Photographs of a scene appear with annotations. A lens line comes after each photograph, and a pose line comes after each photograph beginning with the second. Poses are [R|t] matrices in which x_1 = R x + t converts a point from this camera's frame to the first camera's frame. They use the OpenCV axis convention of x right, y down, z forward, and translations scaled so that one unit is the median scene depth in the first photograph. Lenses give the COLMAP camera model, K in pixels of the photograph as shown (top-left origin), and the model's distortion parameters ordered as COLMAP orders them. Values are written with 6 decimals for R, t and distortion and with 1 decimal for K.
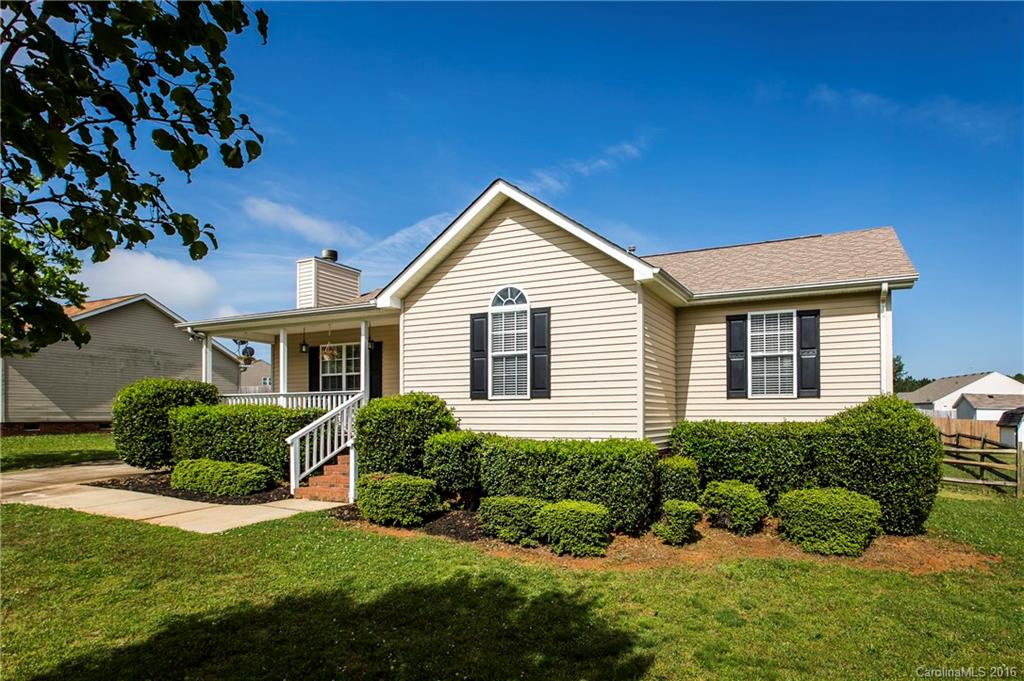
lens RADIAL K [[481.4, 0, 512.1], [0, 481.4, 390.0], [0, 0, 1]] dist [0.002663, 0.000254]
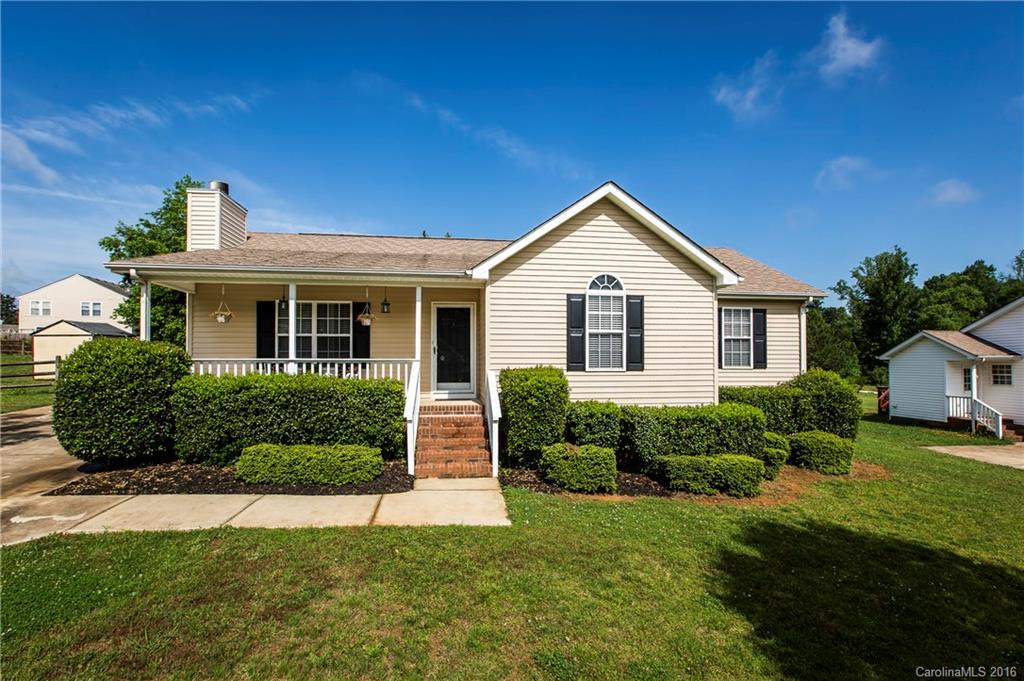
lens RADIAL K [[456.4, 0, 511.2], [0, 456.4, 337.7], [0, 0, 1]] dist [0.002592, 0.000162]
pose [[0.881402, 0.030590, 0.471375, -0.716044], [-0.023438, 0.999504, -0.021038, -0.032507], [-0.471784, 0.007495, 0.881682, 0.139223]]
